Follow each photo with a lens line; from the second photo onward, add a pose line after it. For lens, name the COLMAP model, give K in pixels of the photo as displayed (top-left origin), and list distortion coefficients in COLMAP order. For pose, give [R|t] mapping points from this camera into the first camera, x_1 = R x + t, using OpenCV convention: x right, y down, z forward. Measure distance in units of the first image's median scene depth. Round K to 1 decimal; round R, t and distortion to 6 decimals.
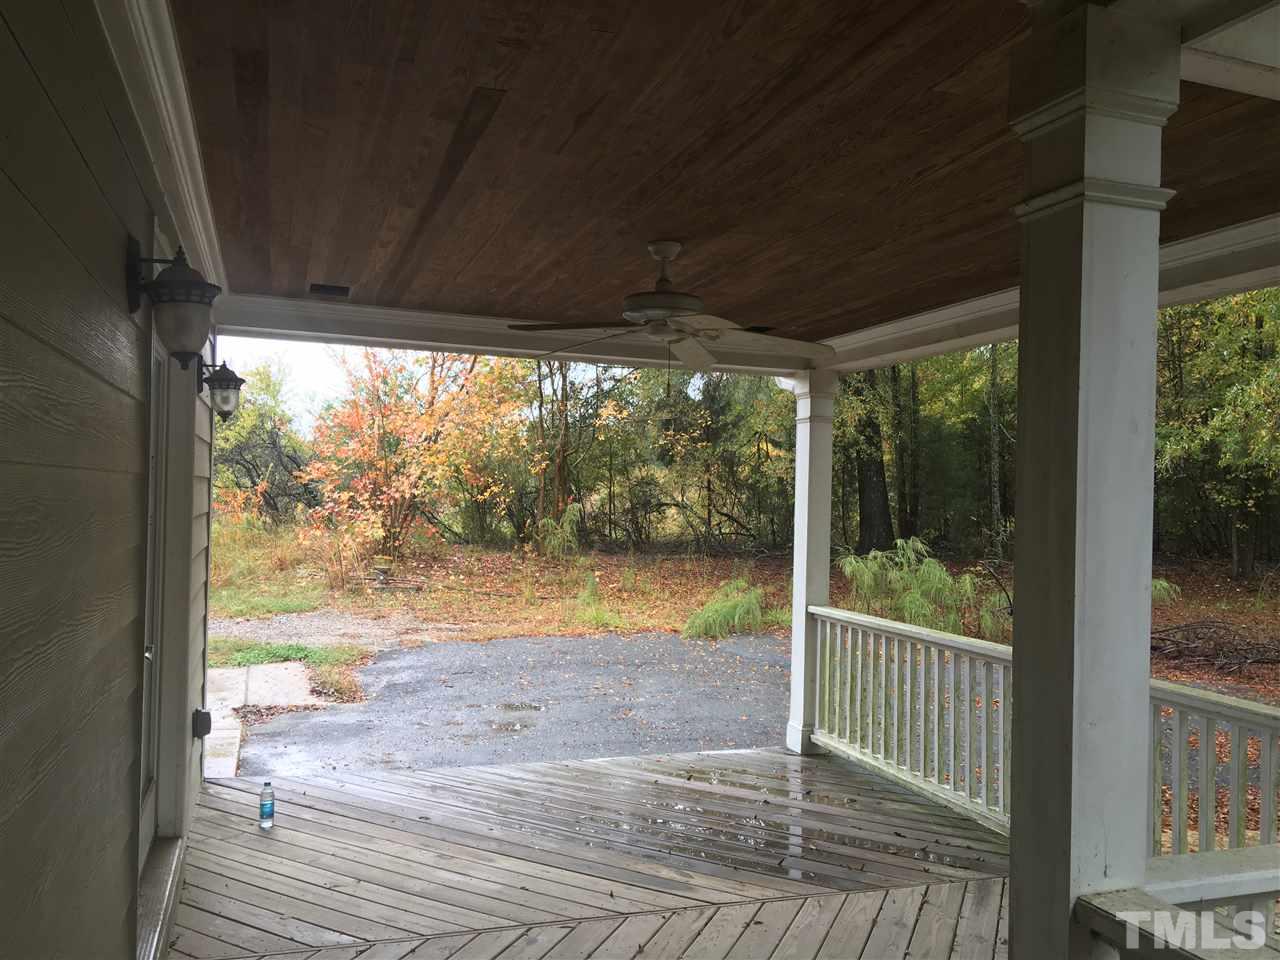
lens RADIAL K [[1083.5, 0, 630.6], [0, 1083.5, 474.9], [0, 0, 1]] dist [0.065548, -0.090819]
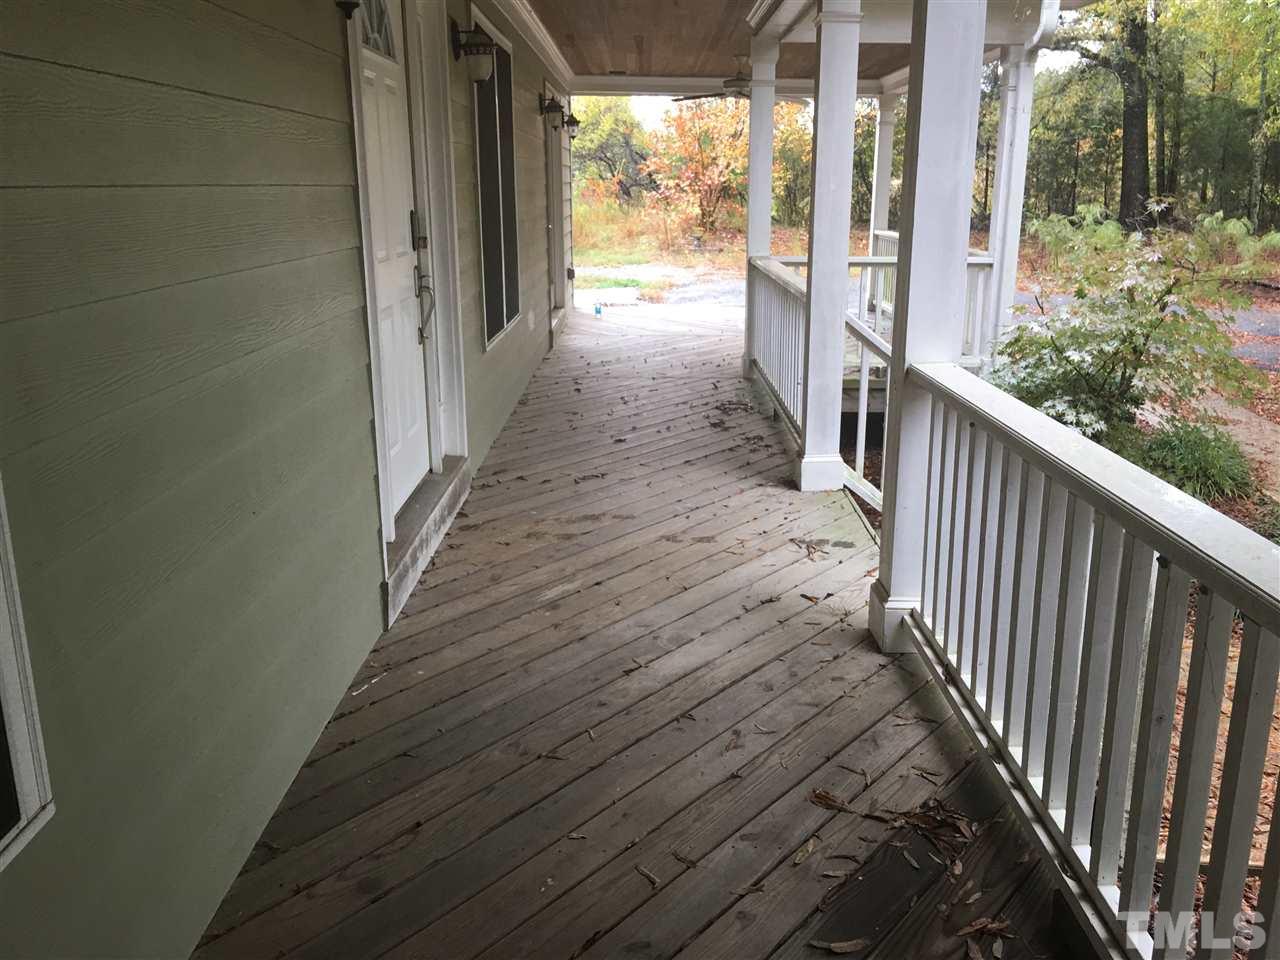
lens RADIAL K [[1083.5, 0, 645.3], [0, 1083.5, 471.9], [0, 0, 1]] dist [0.065548, -0.090819]
pose [[0.949466, 0.061834, -0.307720, 0.148277], [0.023357, 0.963764, 0.265730, 0.005476], [0.313001, -0.259489, 0.913617, -0.351230]]
